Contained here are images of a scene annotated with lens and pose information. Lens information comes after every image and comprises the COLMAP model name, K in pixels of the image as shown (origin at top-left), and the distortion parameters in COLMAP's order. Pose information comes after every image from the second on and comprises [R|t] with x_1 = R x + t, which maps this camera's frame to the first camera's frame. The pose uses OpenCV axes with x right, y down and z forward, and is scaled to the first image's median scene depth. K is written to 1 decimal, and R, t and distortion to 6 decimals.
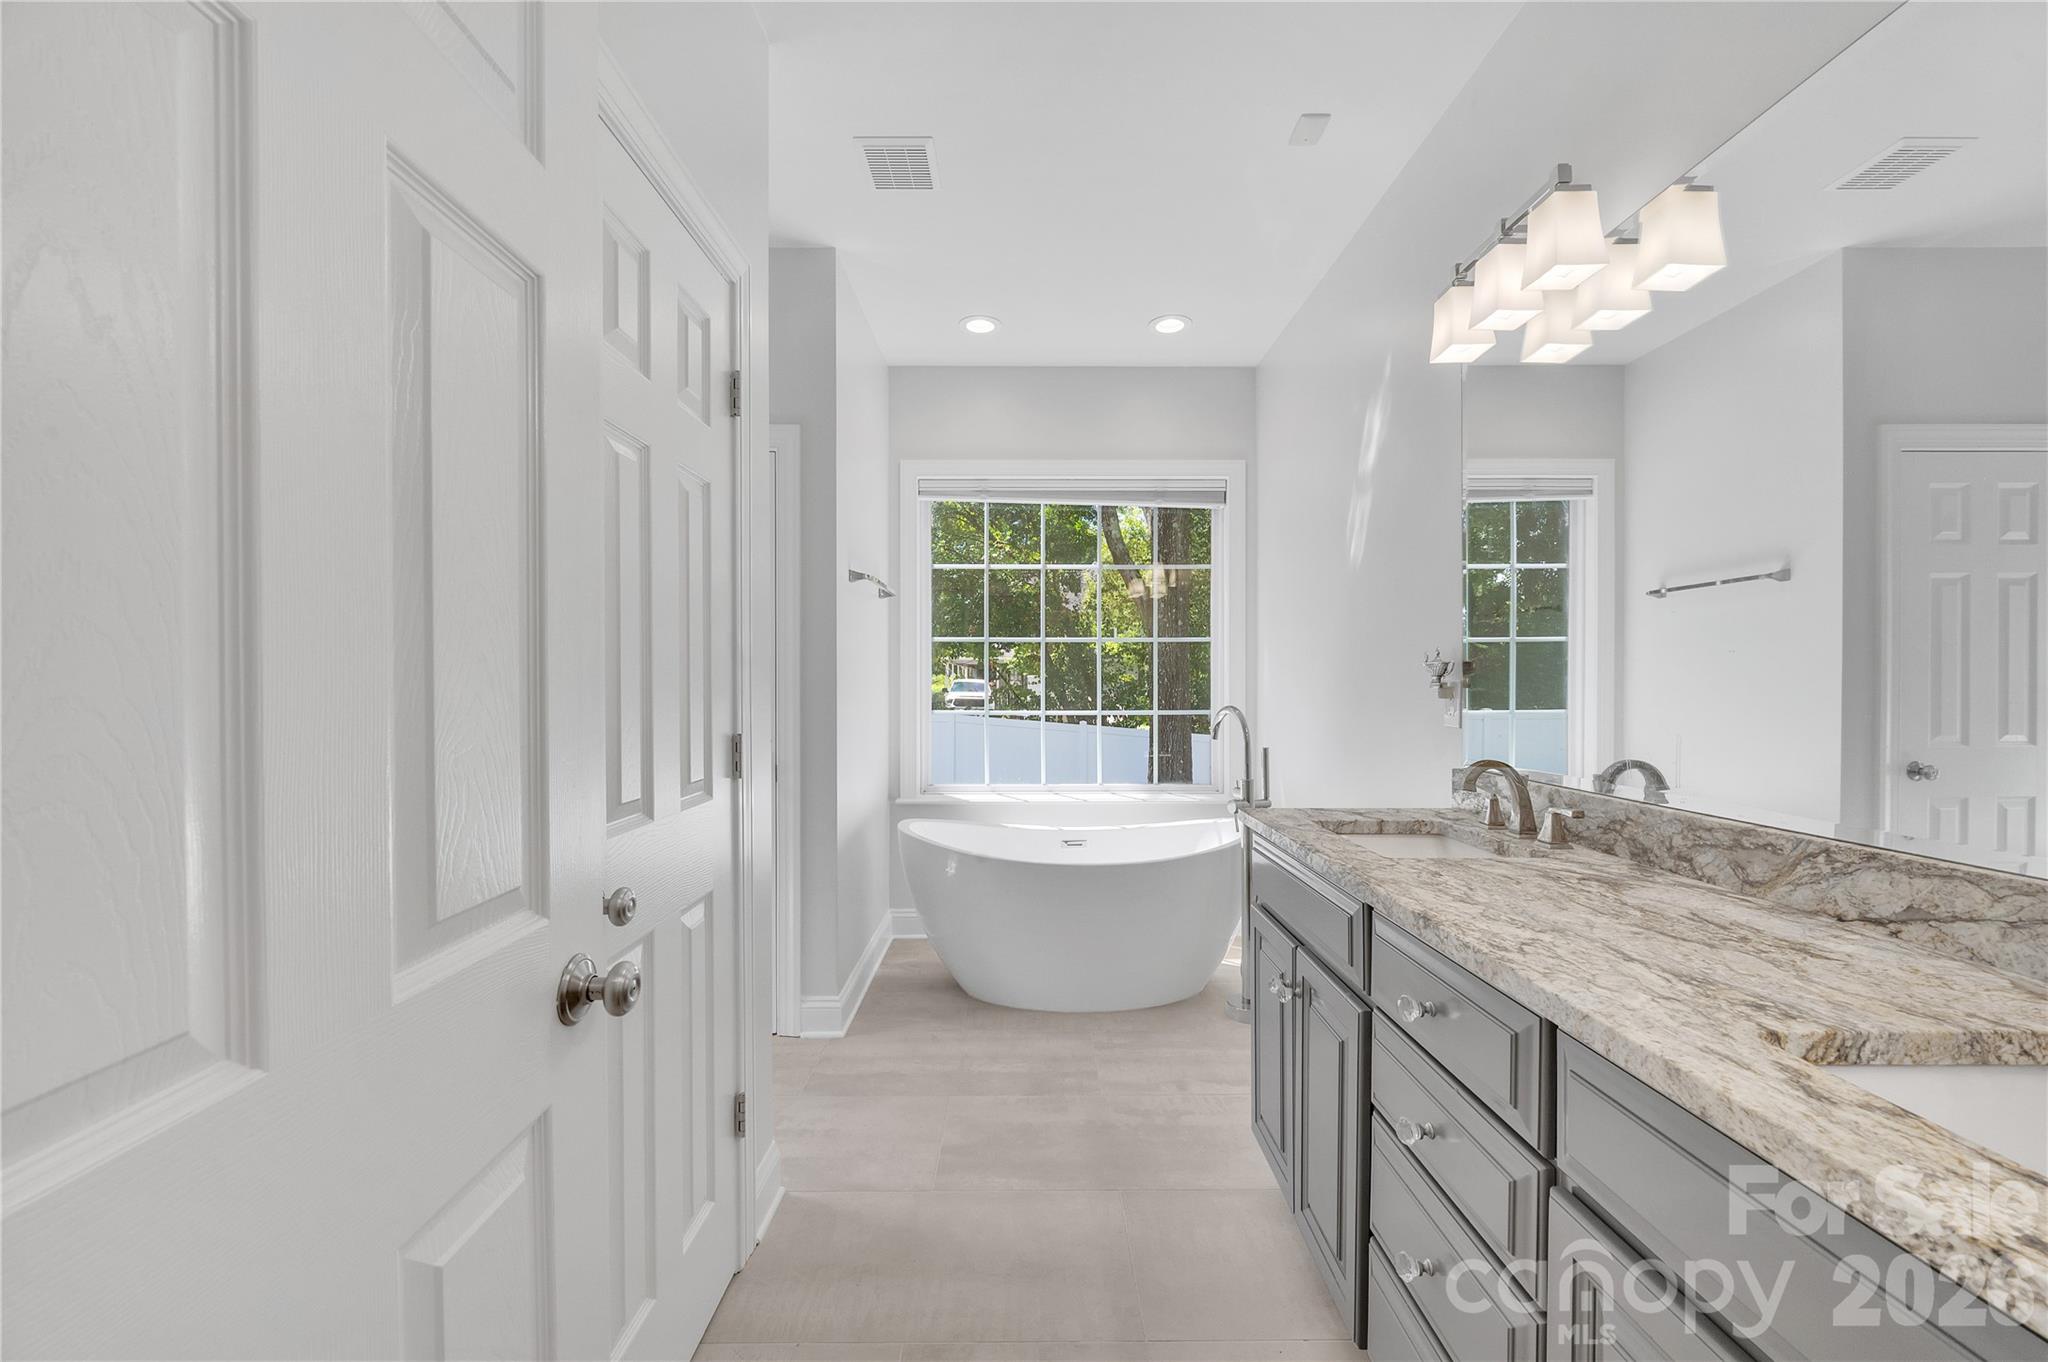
lens RADIAL K [[906.7, 0, 1024.0], [0, 906.7, 681.0], [0, 0, 1]] dist [0.000500, 0.000220]
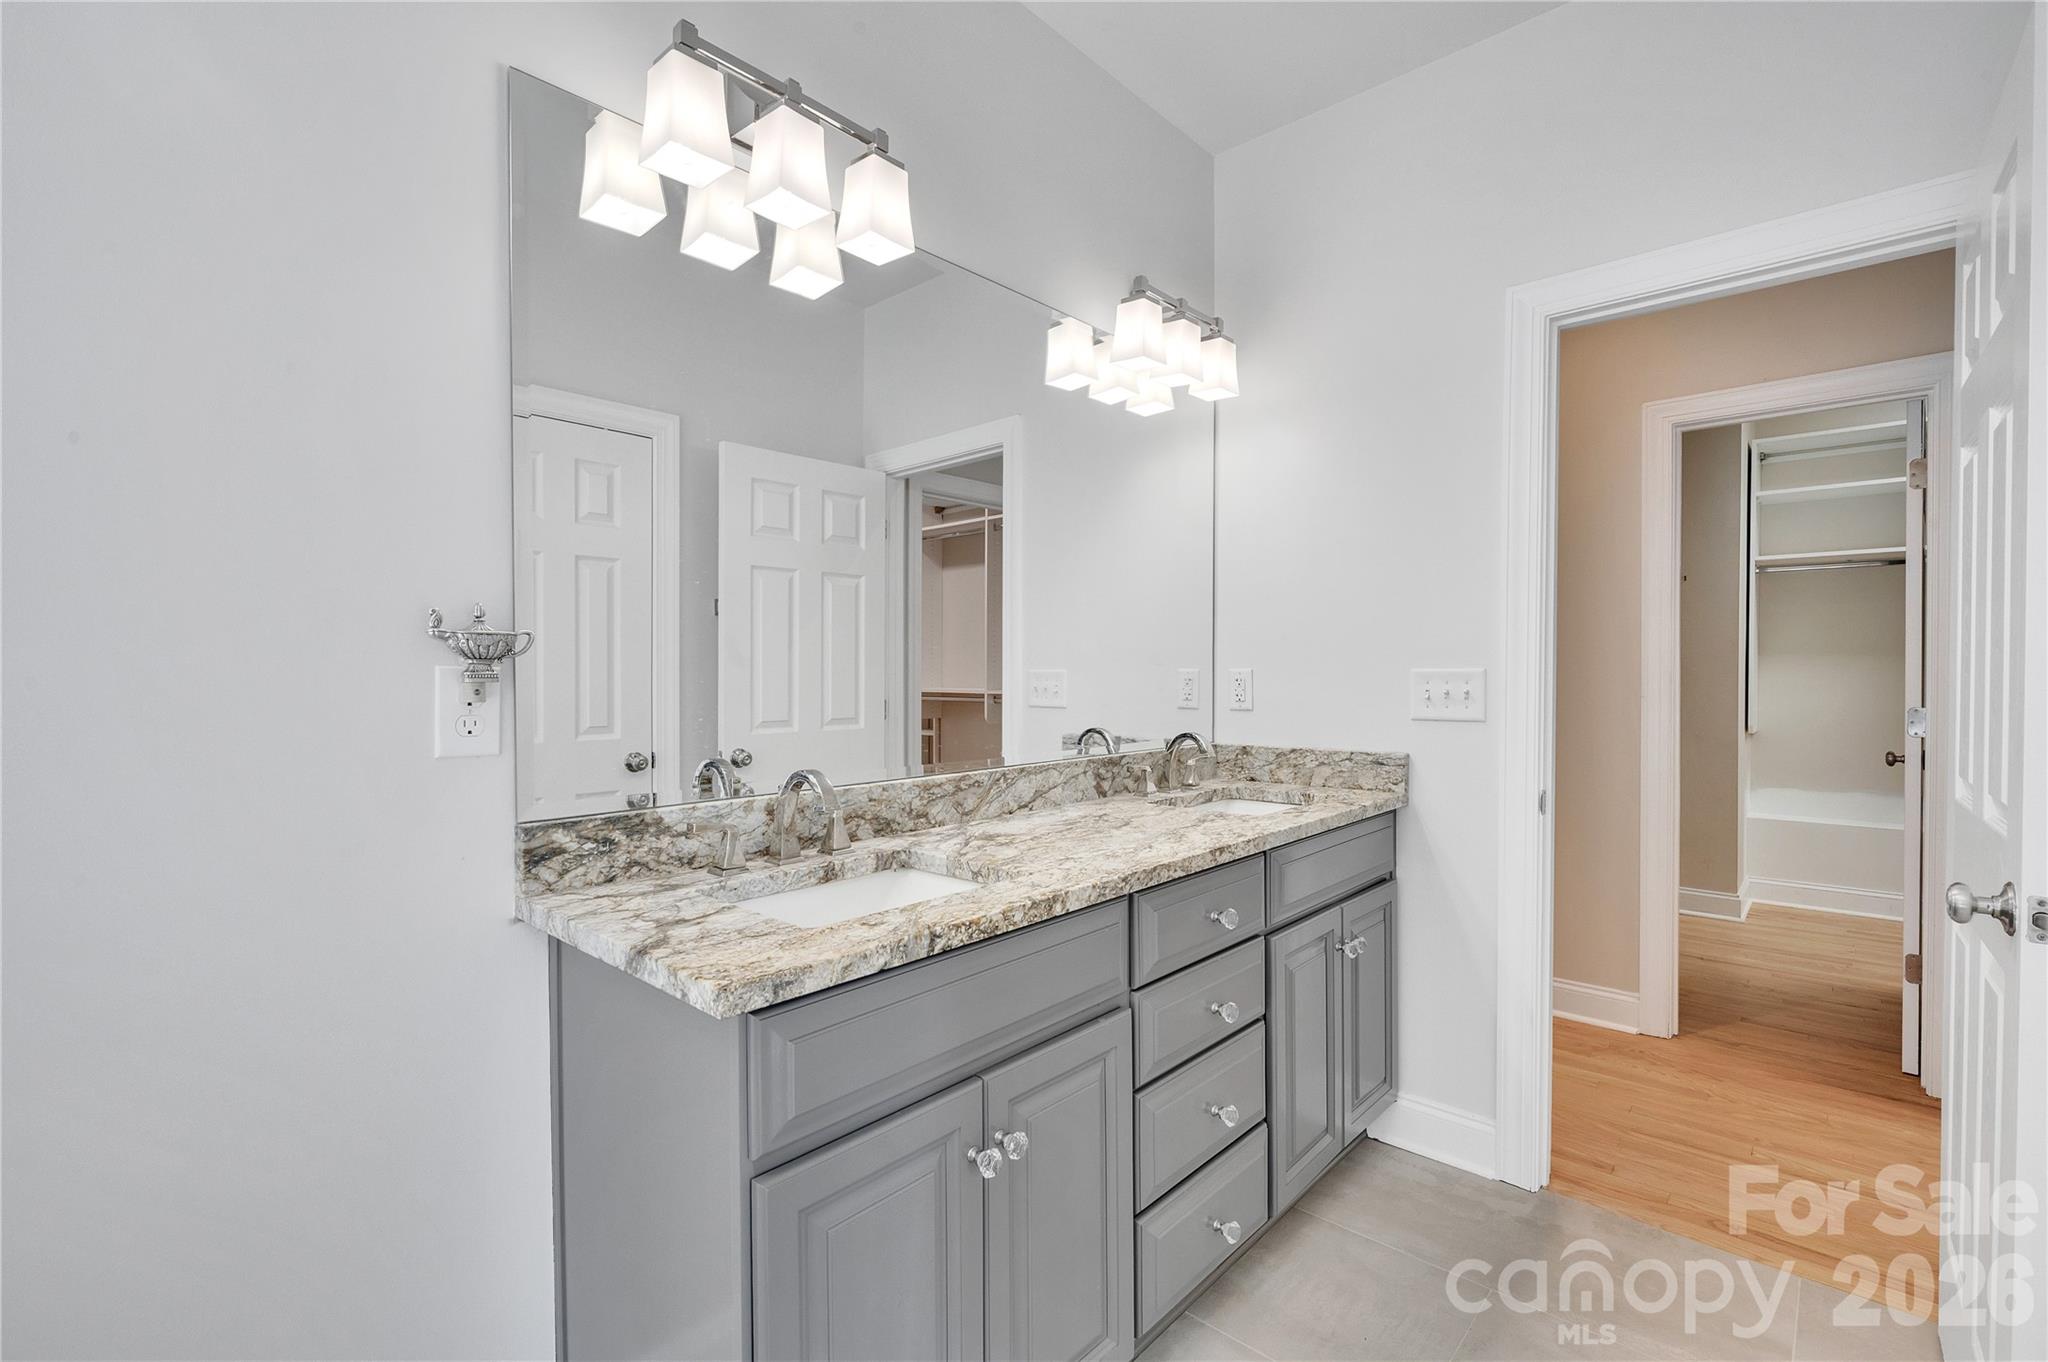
lens RADIAL K [[906.7, 0, 1024.0], [0, 906.7, 681.0], [0, 0, 1]] dist [0.000500, 0.000220]
pose [[-0.729897, -0.002365, 0.683553, -0.236363], [0.007928, 0.999897, 0.011924, -0.001545], [-0.683511, 0.014122, -0.729803, 1.950253]]
